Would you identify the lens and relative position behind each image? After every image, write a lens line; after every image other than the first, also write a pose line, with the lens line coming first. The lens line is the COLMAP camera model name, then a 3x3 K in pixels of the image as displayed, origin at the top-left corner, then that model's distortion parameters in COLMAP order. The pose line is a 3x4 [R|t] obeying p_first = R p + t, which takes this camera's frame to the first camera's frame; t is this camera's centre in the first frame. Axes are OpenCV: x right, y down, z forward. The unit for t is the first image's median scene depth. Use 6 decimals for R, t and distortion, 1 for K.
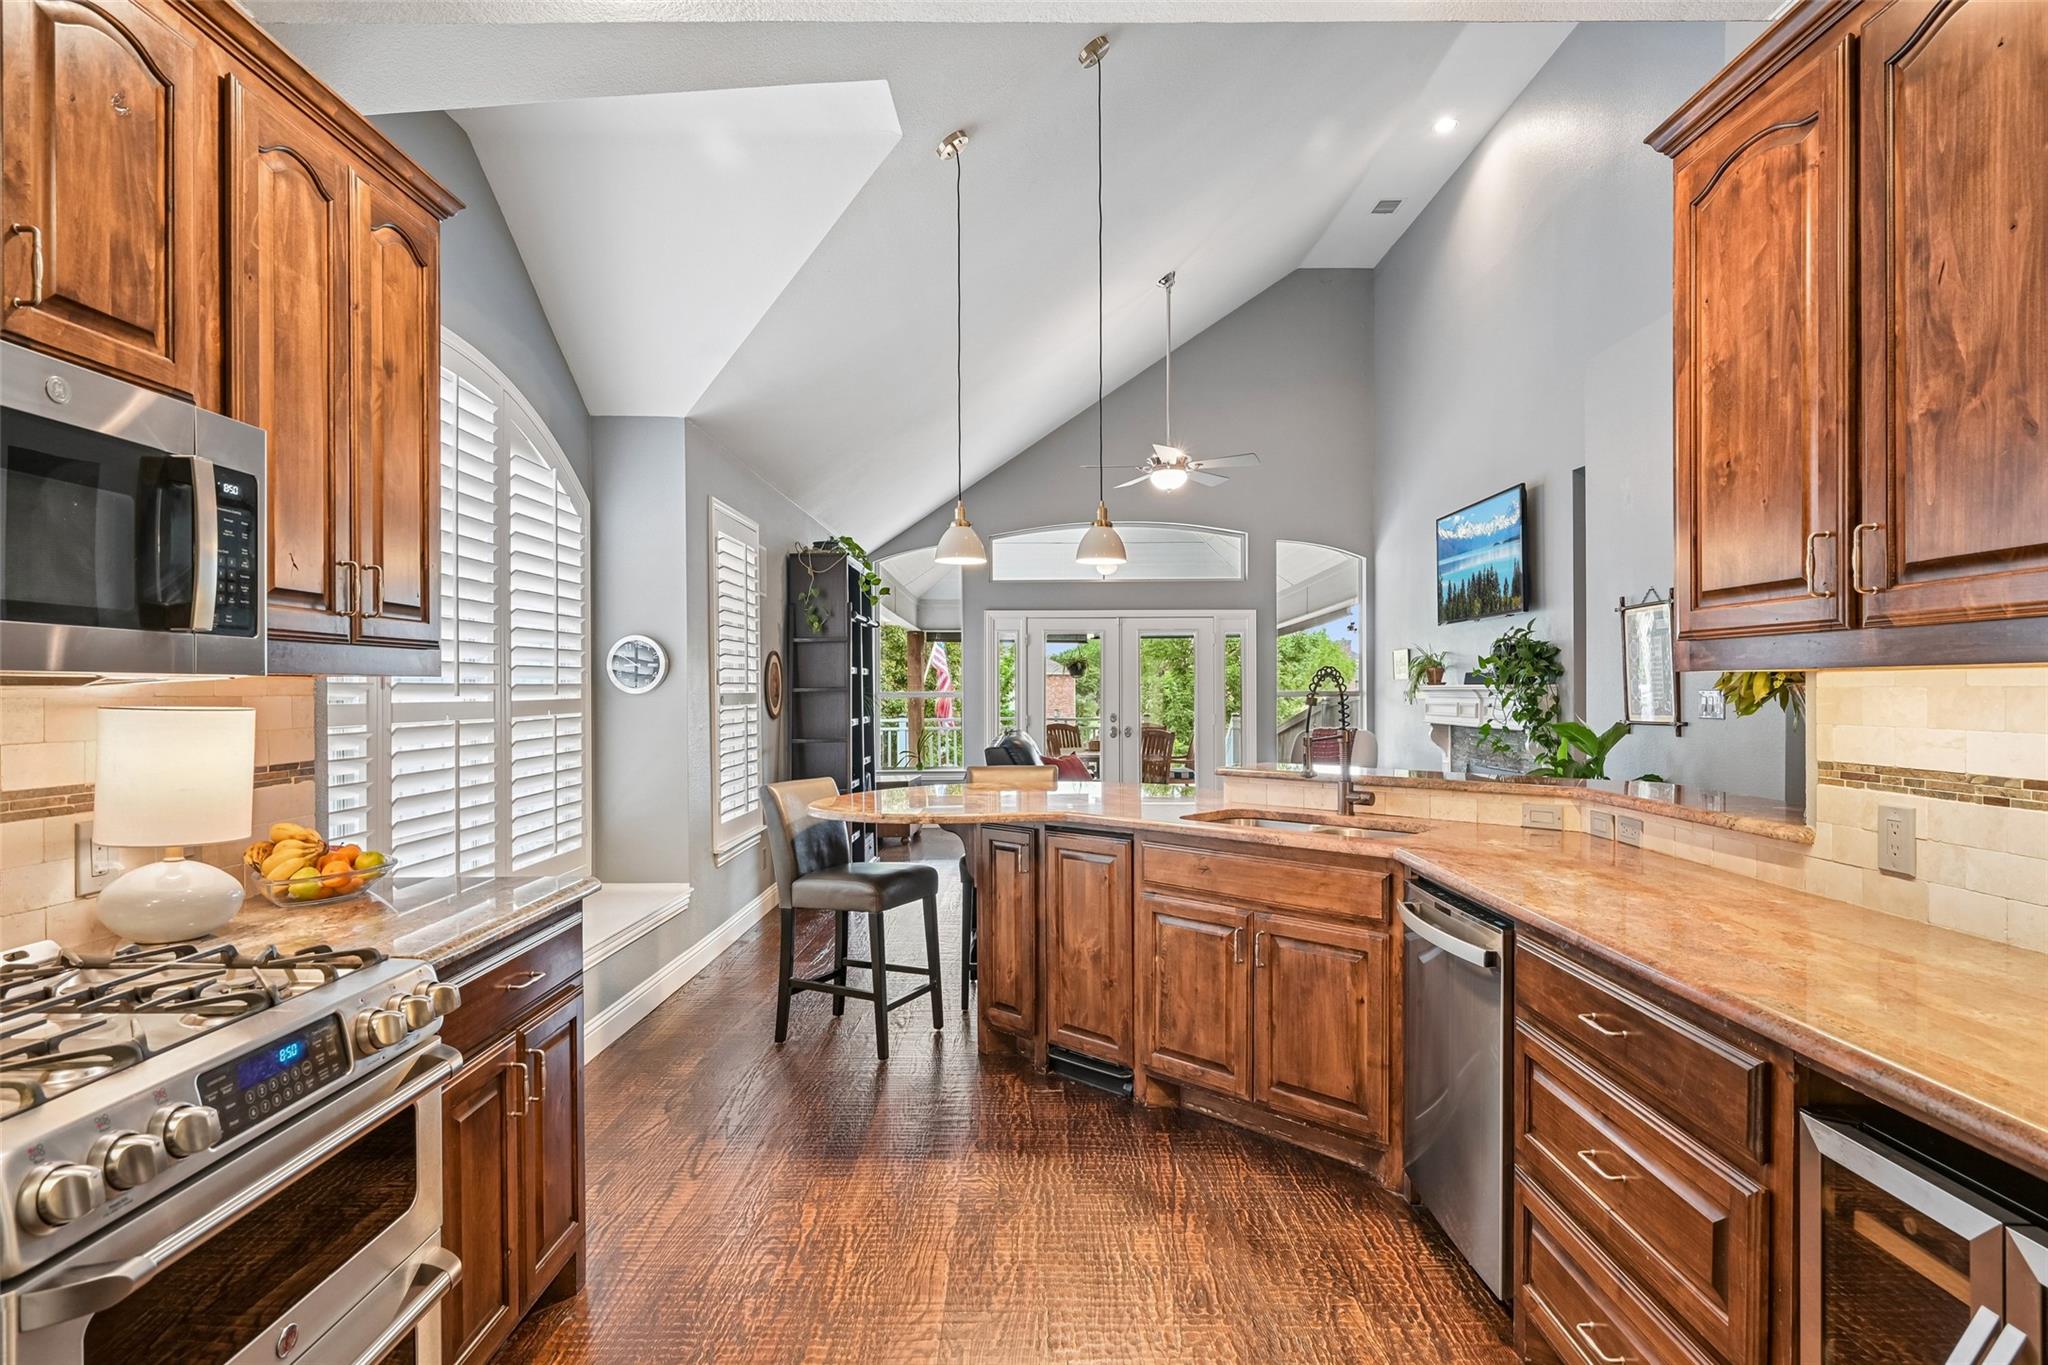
lens RADIAL K [[1070.1, 0, 1024.1], [0, 1070.1, 682.5], [0, 0, 1]] dist [0.001236, -0.000156]
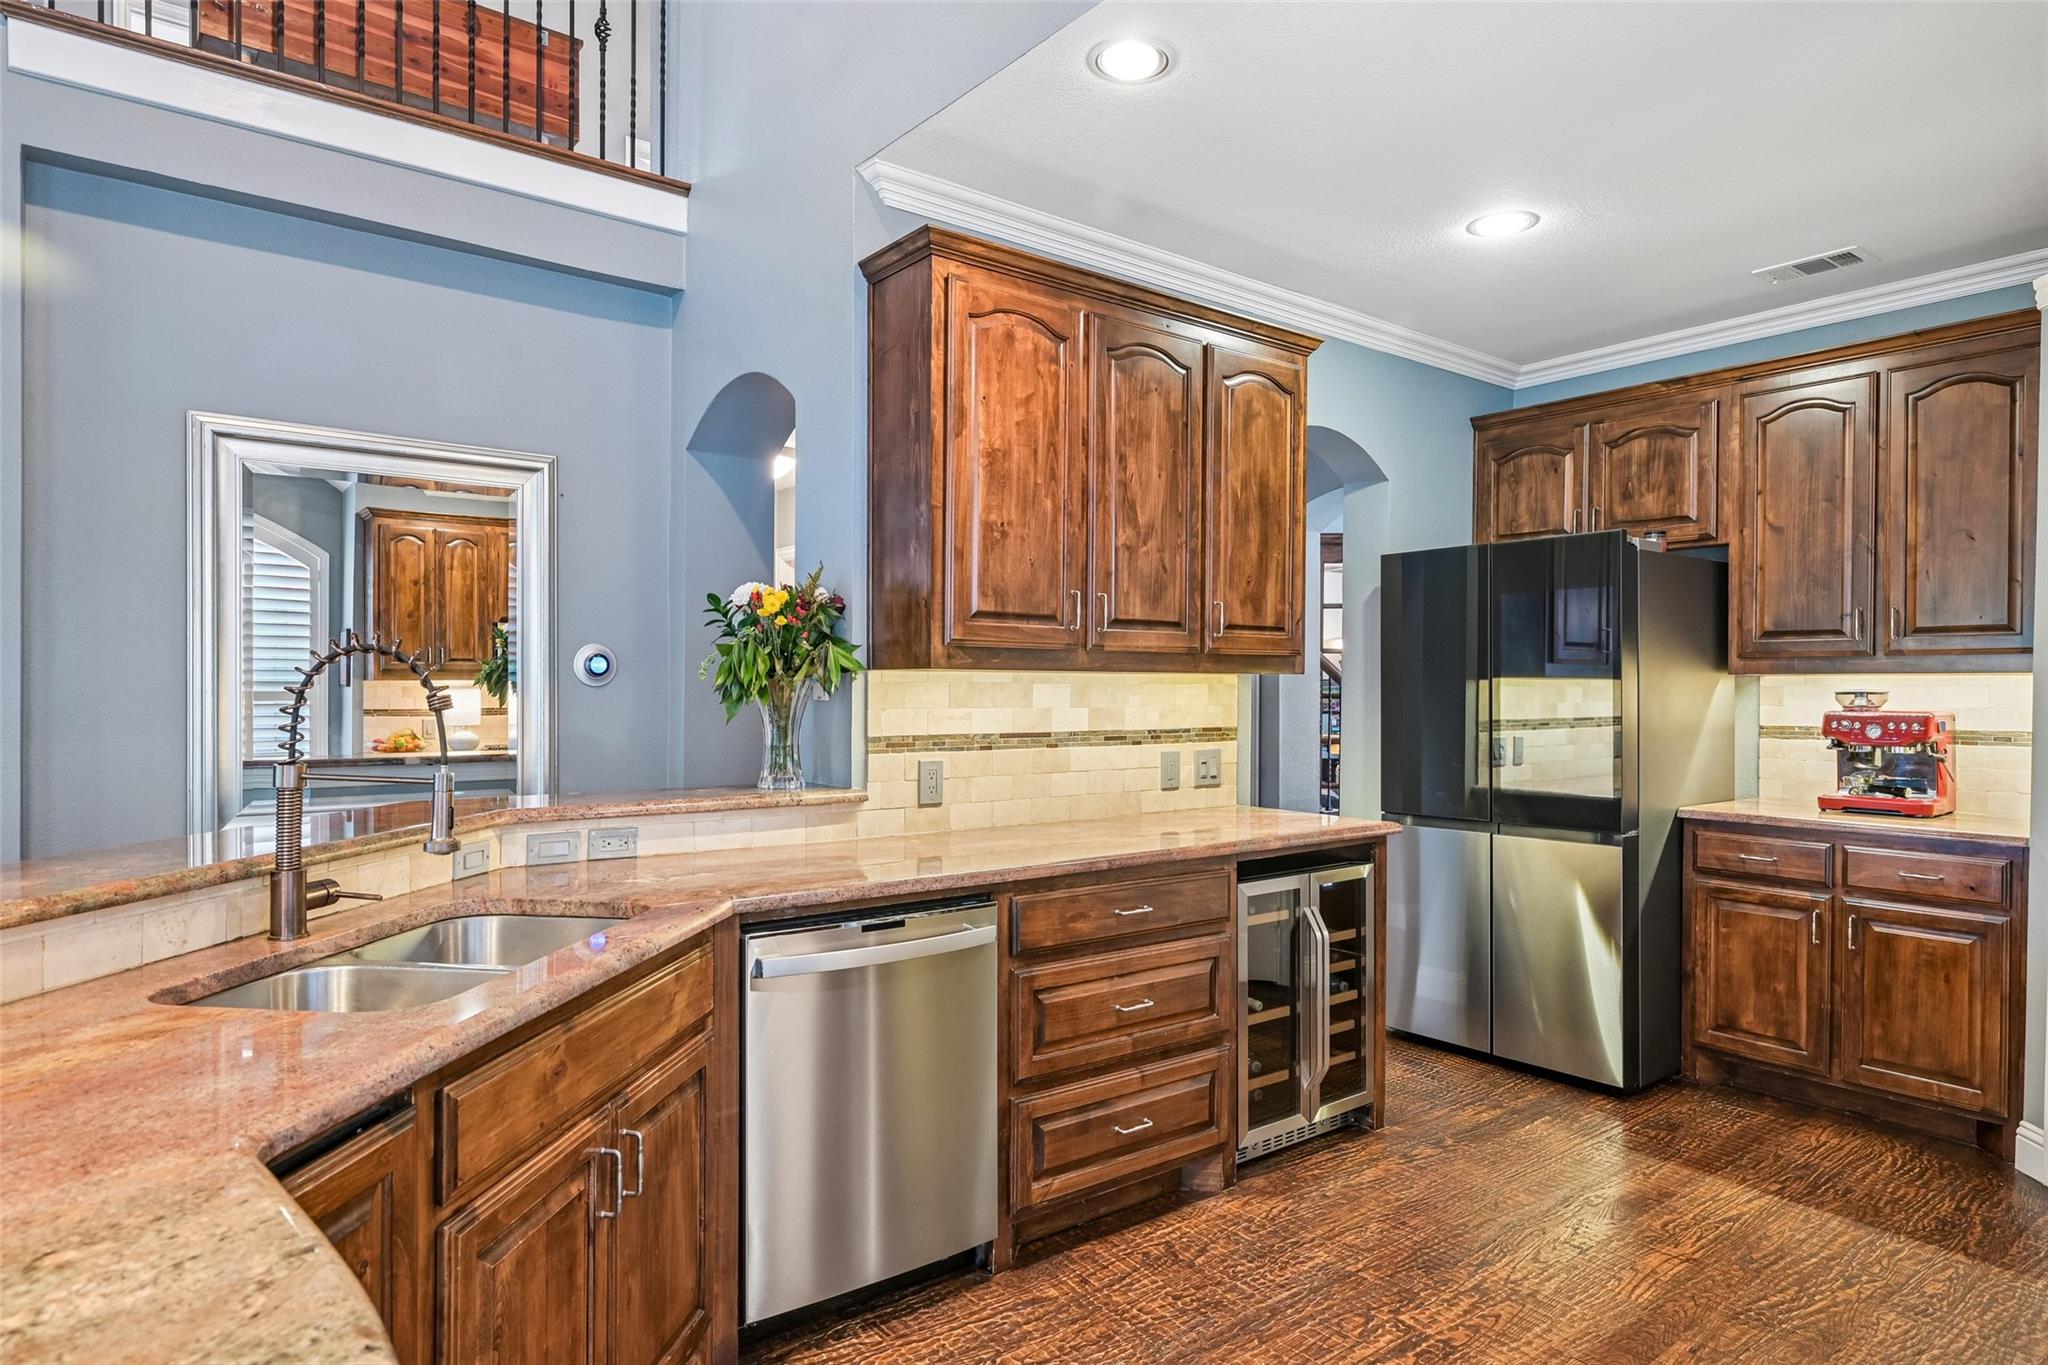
lens RADIAL K [[1181.2, 0, 1023.0], [0, 1181.2, 692.8], [0, 0, 1]] dist [0.001466, -0.000011]
pose [[-0.621847, 0.001020, 0.783138, -0.626787], [-0.004228, 0.999980, -0.004659, 0.028463], [-0.783128, -0.006209, -0.621830, 2.085967]]
